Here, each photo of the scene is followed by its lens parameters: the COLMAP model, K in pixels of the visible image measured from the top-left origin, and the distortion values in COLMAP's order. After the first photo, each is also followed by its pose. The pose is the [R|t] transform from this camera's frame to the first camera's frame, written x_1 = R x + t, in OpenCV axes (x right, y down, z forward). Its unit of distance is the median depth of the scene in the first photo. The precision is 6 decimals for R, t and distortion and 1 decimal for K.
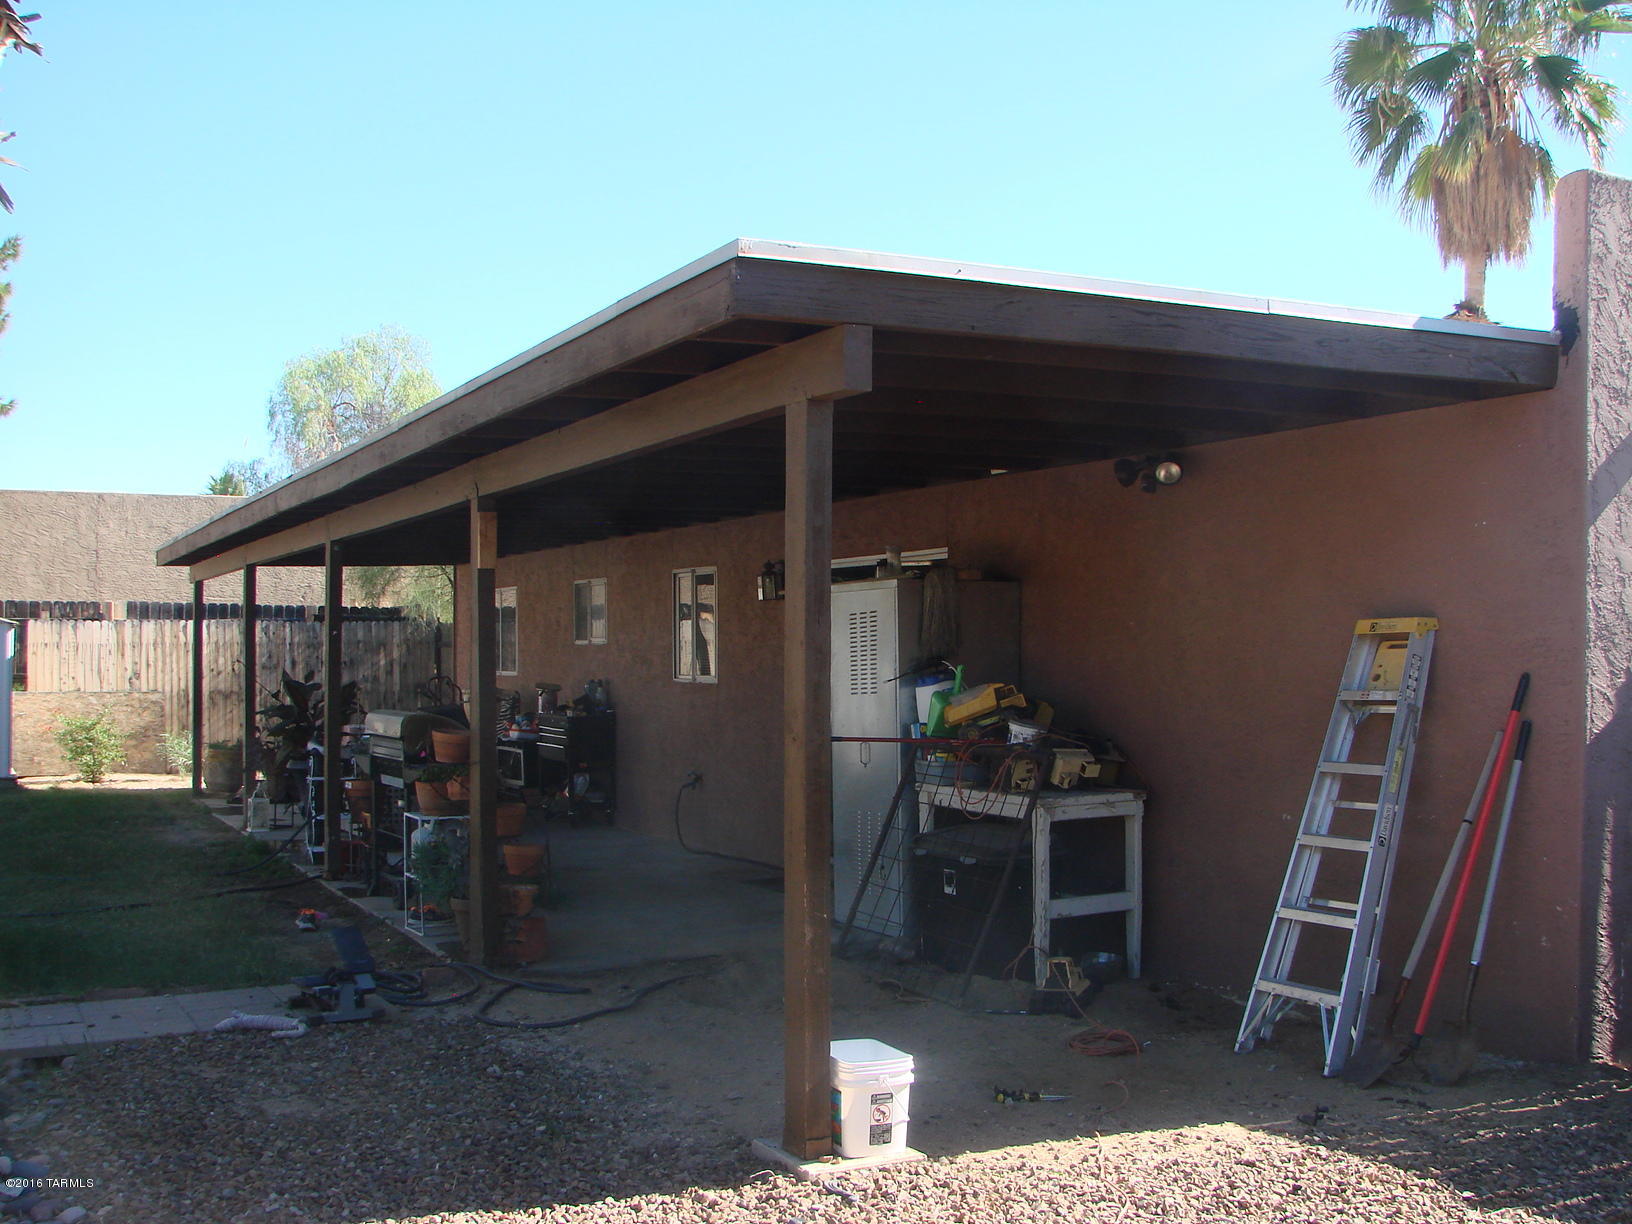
lens RADIAL K [[1732.6, 0, 813.6], [0, 1732.6, 670.7], [0, 0, 1]] dist [-0.129181, 0.000000]
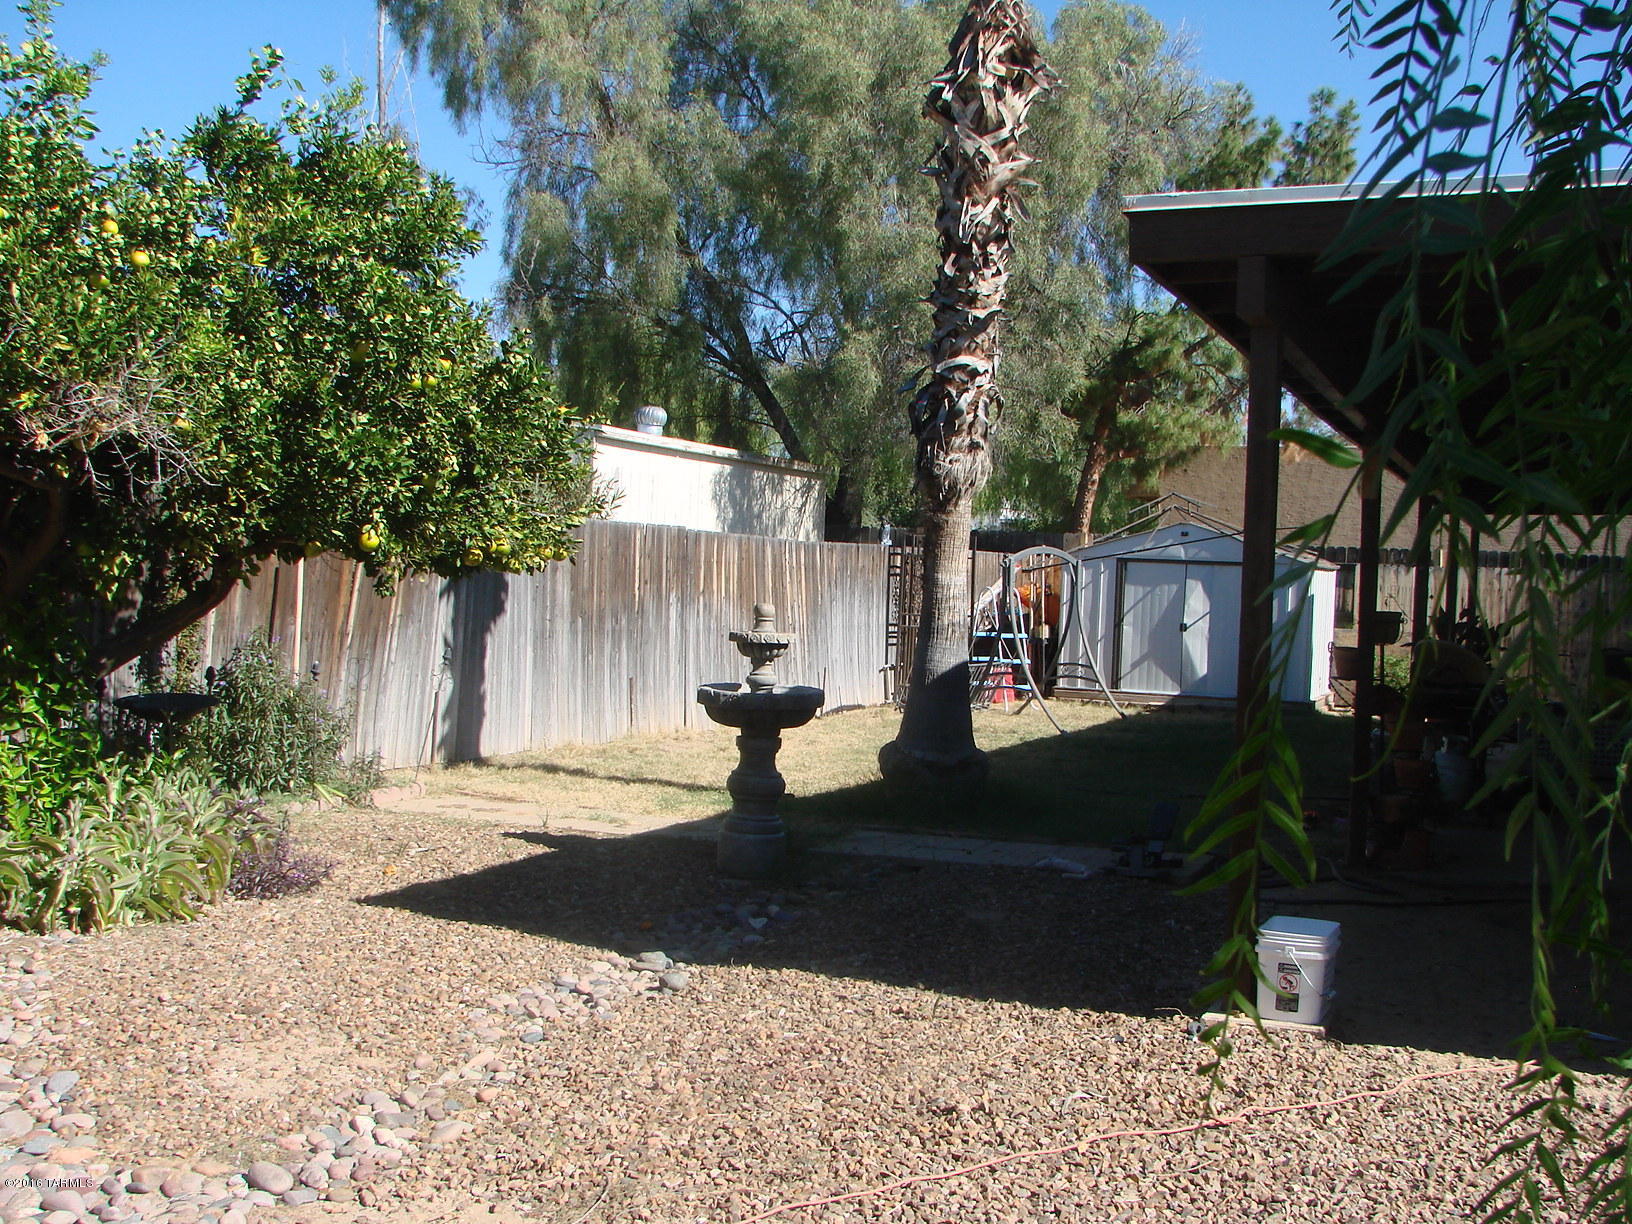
lens RADIAL K [[1732.6, 0, 850.5], [0, 1732.6, 667.3], [0, 0, 1]] dist [-0.129181, 0.000000]
pose [[0.654562, 0.054427, -0.754047, 0.381135], [-0.038799, 0.998509, 0.038392, 0.016389], [0.755012, 0.004126, 0.655698, 0.048314]]
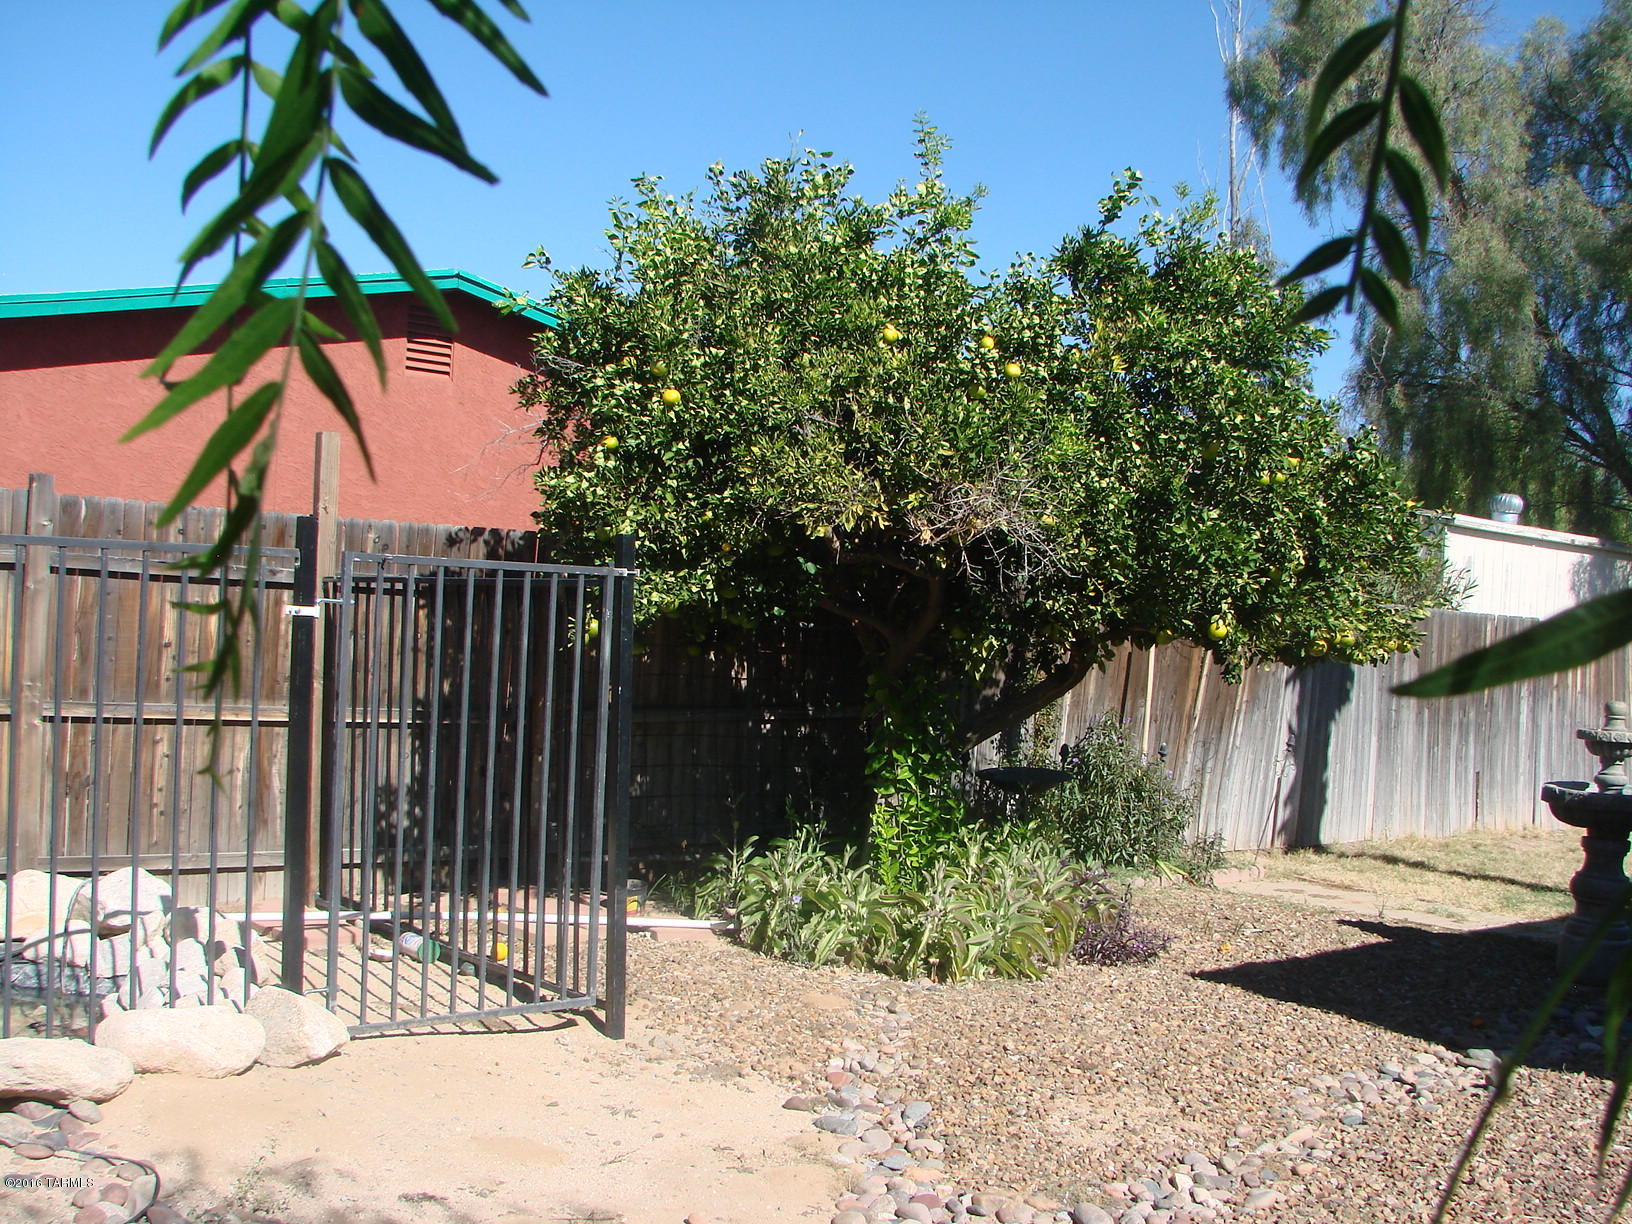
lens RADIAL K [[1732.6, 0, 852.0], [0, 1732.6, 648.6], [0, 0, 1]] dist [-0.129181, 0.000000]
pose [[0.228303, 0.015814, -0.973462, 0.407754], [-0.060069, 0.998192, 0.002128, 0.014768], [0.971735, 0.057989, 0.228840, 0.036933]]
